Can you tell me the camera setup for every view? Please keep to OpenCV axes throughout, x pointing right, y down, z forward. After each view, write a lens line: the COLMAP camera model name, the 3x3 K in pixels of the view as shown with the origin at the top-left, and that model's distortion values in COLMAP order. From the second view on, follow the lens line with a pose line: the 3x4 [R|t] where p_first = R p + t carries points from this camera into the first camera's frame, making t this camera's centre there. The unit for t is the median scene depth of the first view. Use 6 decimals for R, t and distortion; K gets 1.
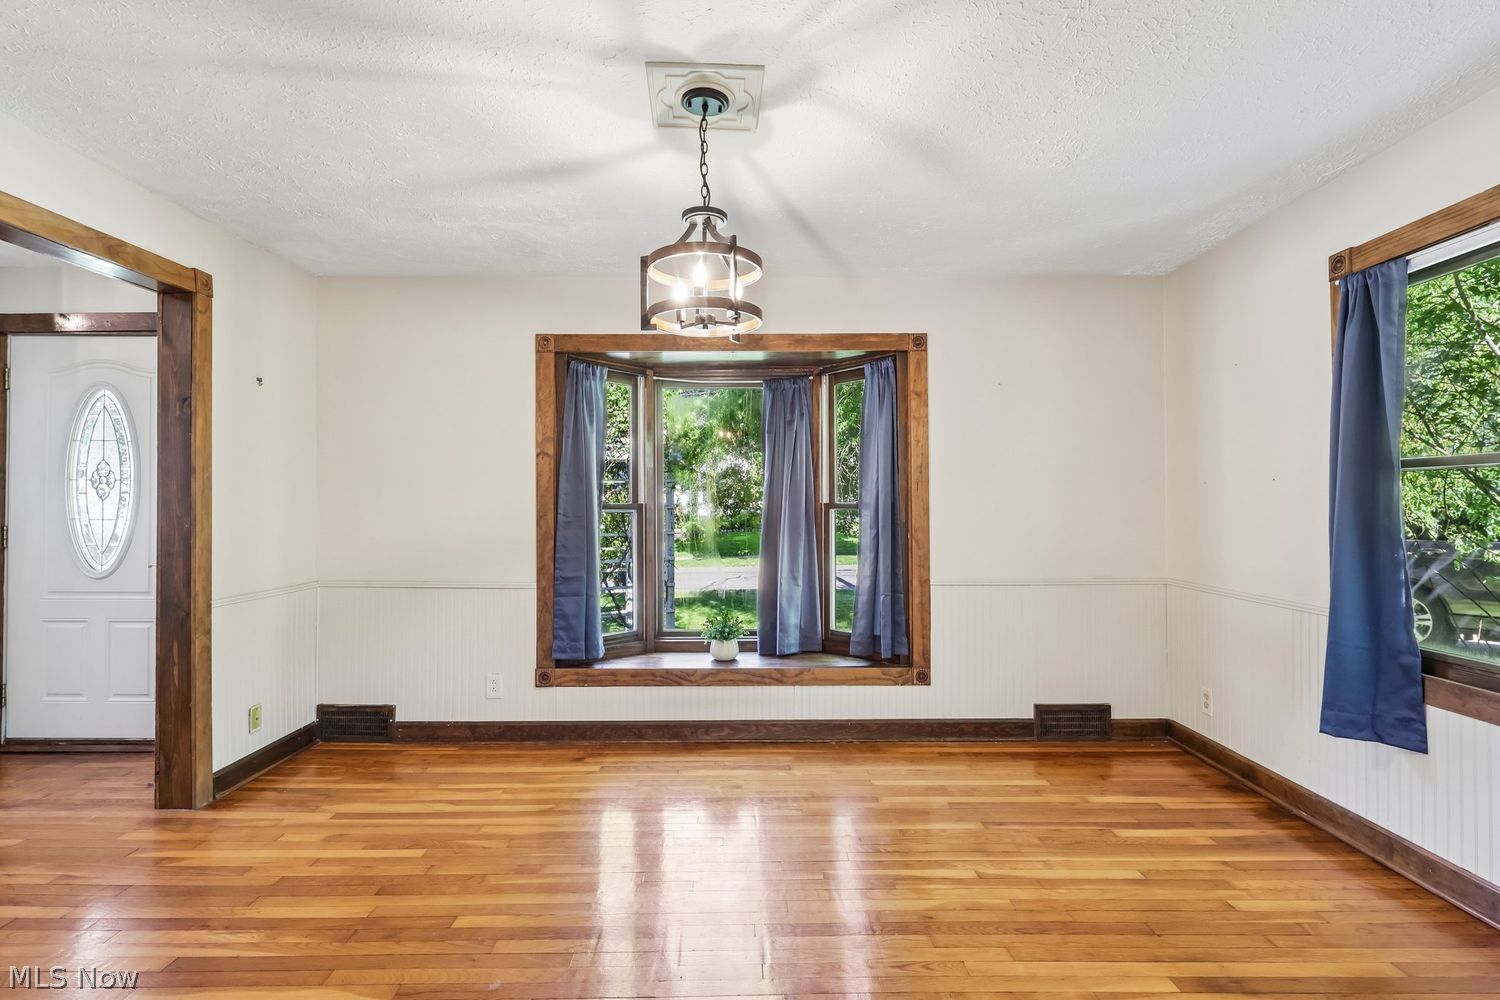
lens RADIAL K [[693.1, 0, 747.2], [0, 693.1, 497.5], [0, 0, 1]] dist [-0.003227, 0.000812]
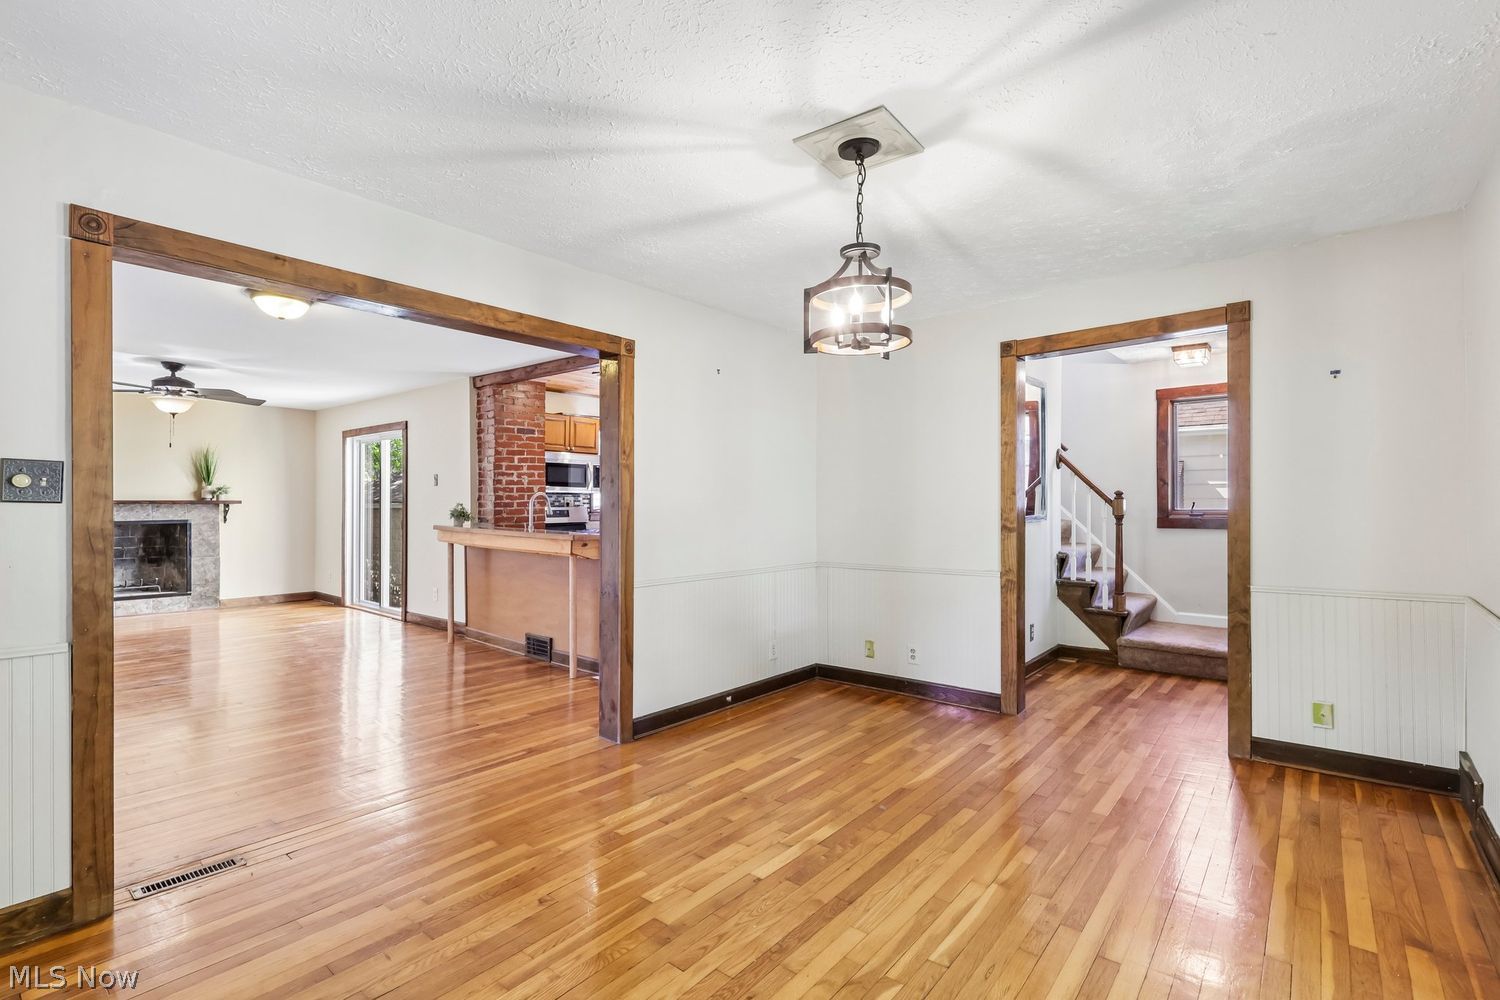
lens RADIAL K [[694.4, 0, 743.9], [0, 694.4, 502.6], [0, 0, 1]] dist [-0.000327, 0.000303]
pose [[-0.643852, 0.001306, -0.765149, 0.523189], [0.014212, 0.999846, -0.010253, 0.009313], [0.765018, -0.017476, -0.643772, 0.888713]]
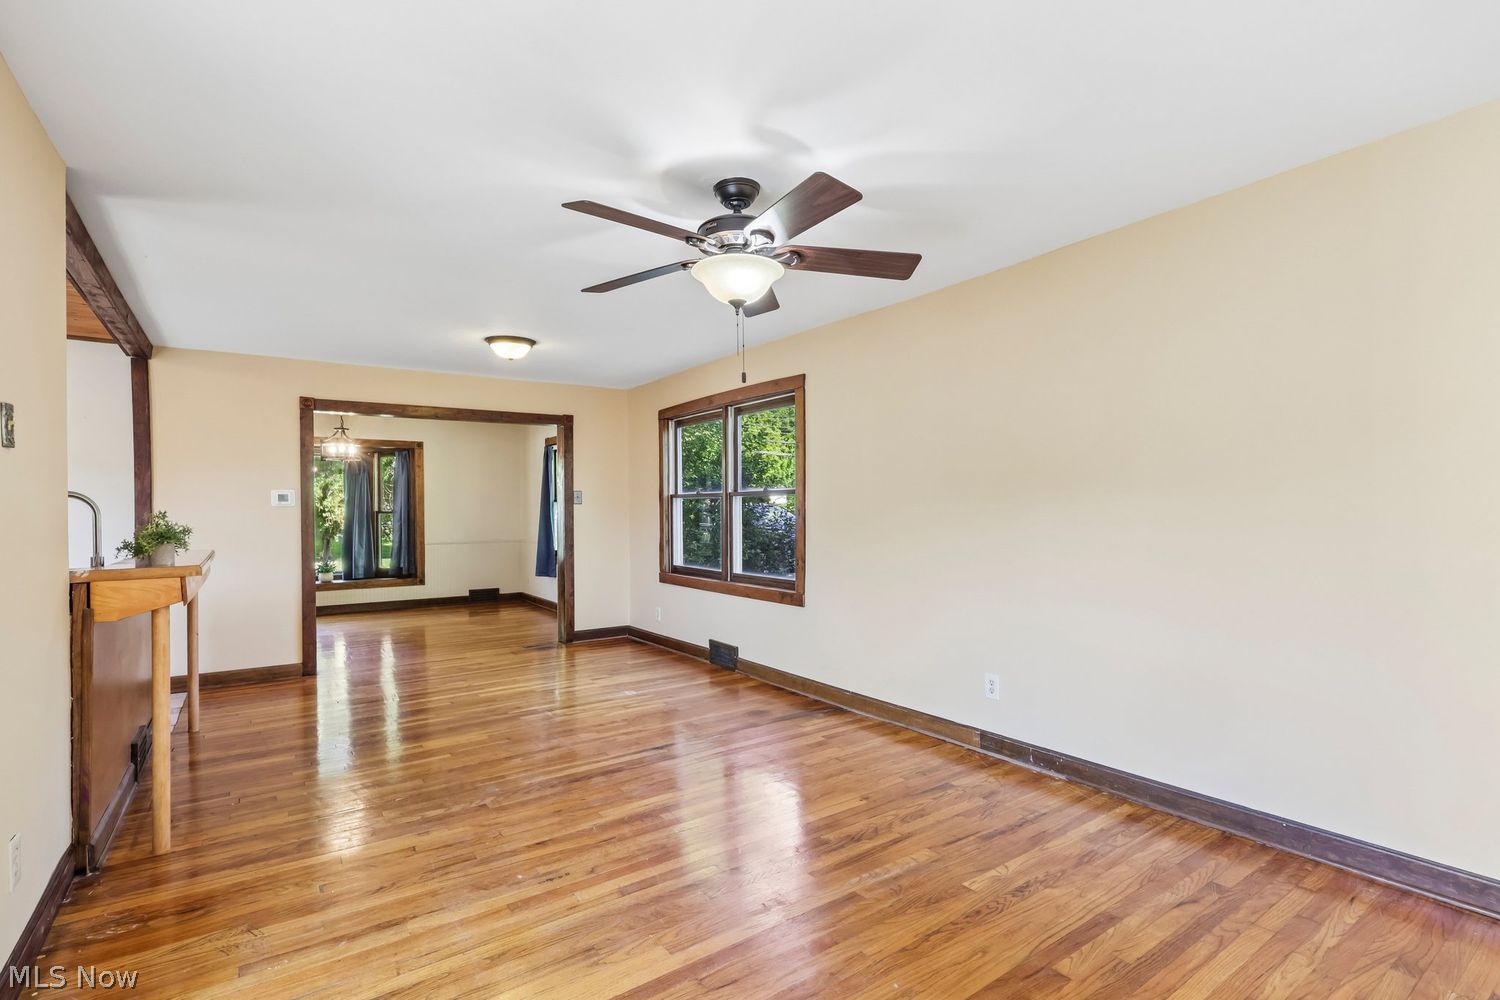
lens RADIAL K [[705.5, 0, 741.1], [0, 705.5, 514.8], [0, 0, 1]] dist [-0.000323, -0.000242]
pose [[0.819122, -0.006040, 0.573588, -0.255578], [-0.005411, 0.999819, 0.018256, -0.031336], [-0.573595, -0.018058, 0.818940, -1.717456]]
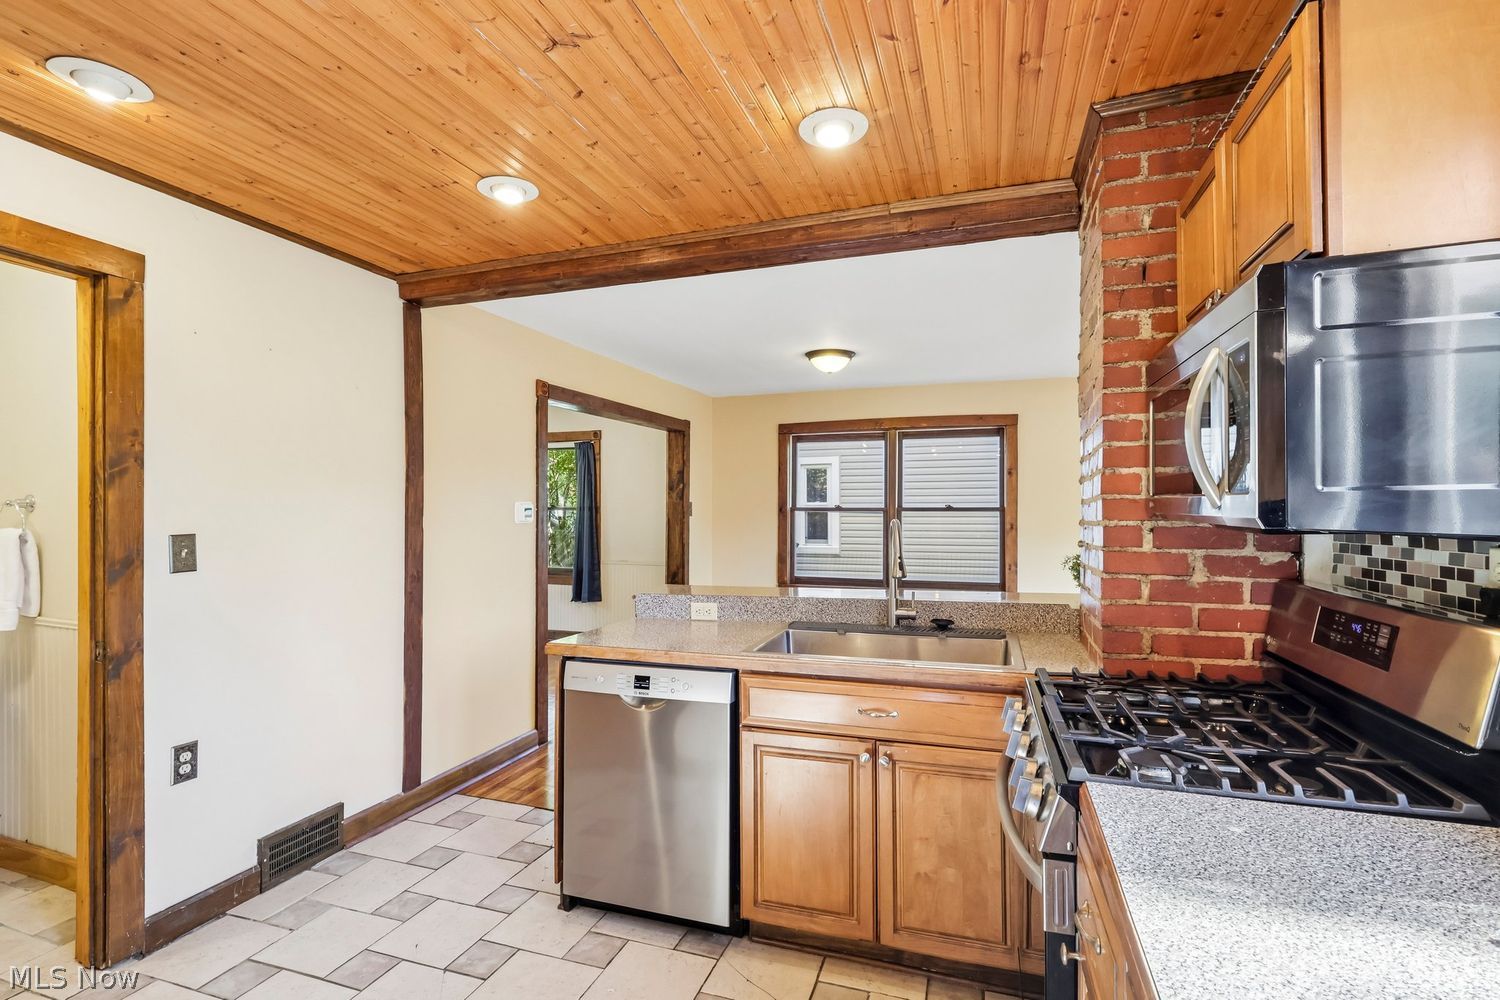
lens RADIAL K [[705.8, 0, 750.3], [0, 705.8, 507.7], [0, 0, 1]] dist [-0.003259, 0.000187]
pose [[0.320380, 0.003401, 0.947283, -1.138577], [-0.015507, 0.999878, 0.001655, -0.048110], [-0.947162, -0.015220, 0.320393, -0.645737]]
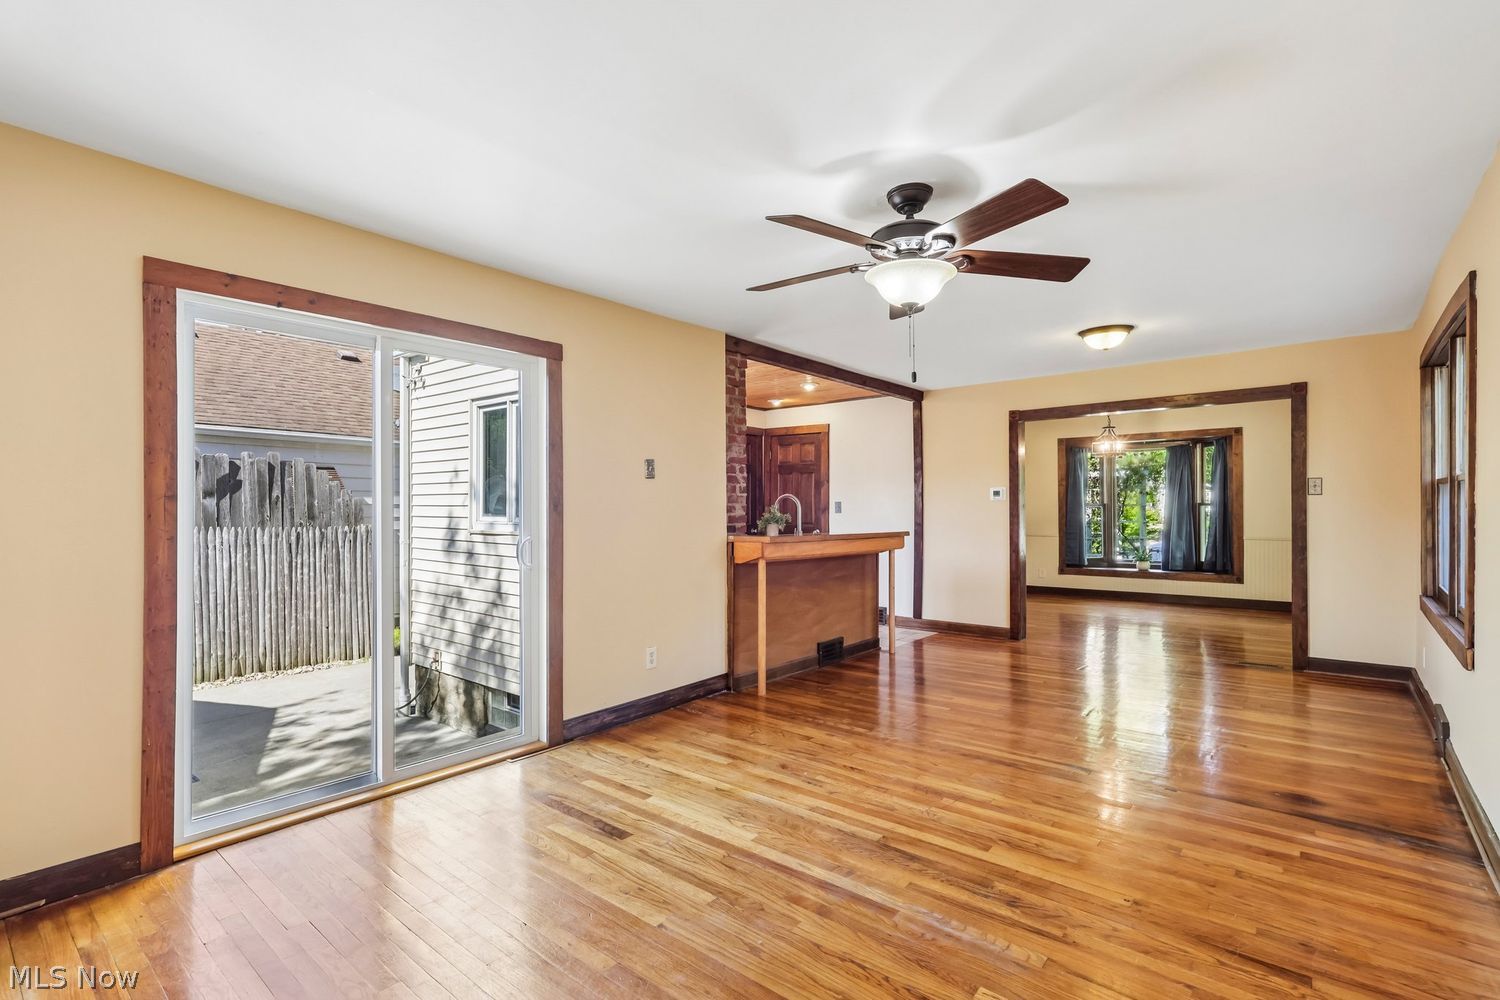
lens RADIAL K [[698.4, 0, 742.3], [0, 698.4, 505.9], [0, 0, 1]] dist [-0.001489, 0.000357]
pose [[0.767294, -0.001605, -0.641294, 0.473290], [0.013543, 0.999814, 0.013702, -0.036277], [0.641153, -0.019199, 0.767173, -1.797753]]
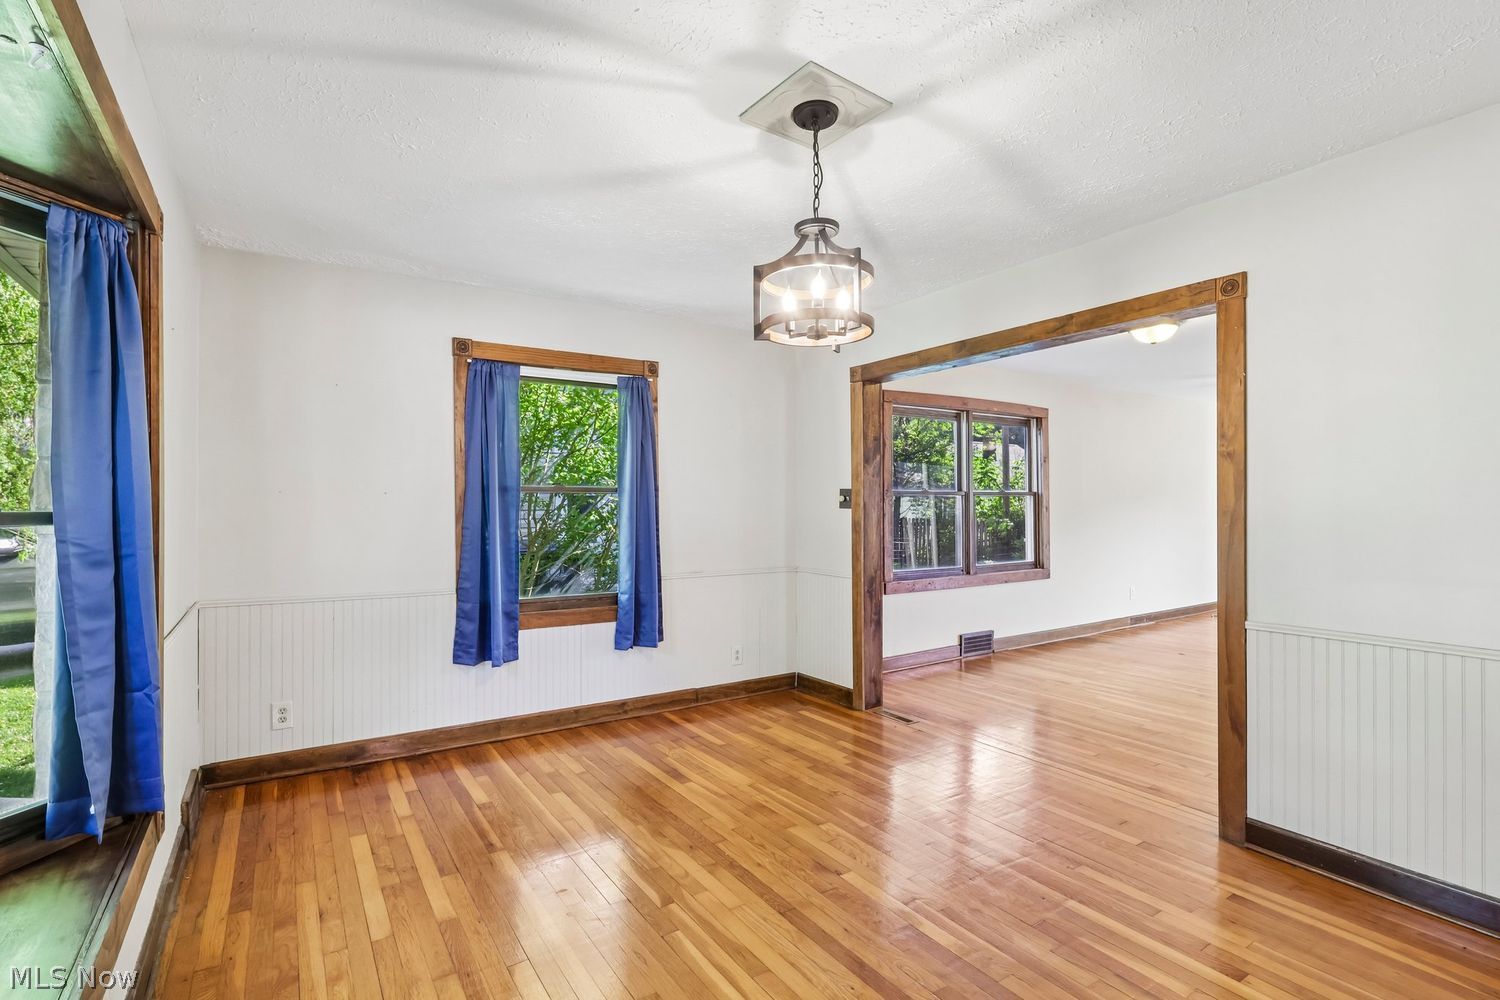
lens RADIAL K [[698.4, 0, 742.3], [0, 698.4, 505.9], [0, 0, 1]] dist [-0.001489, 0.000357]
pose [[-0.542477, 0.010756, 0.840002, -0.482789], [-0.004074, 0.999873, -0.015435, 0.010131], [-0.840061, -0.011795, -0.542364, 0.923808]]
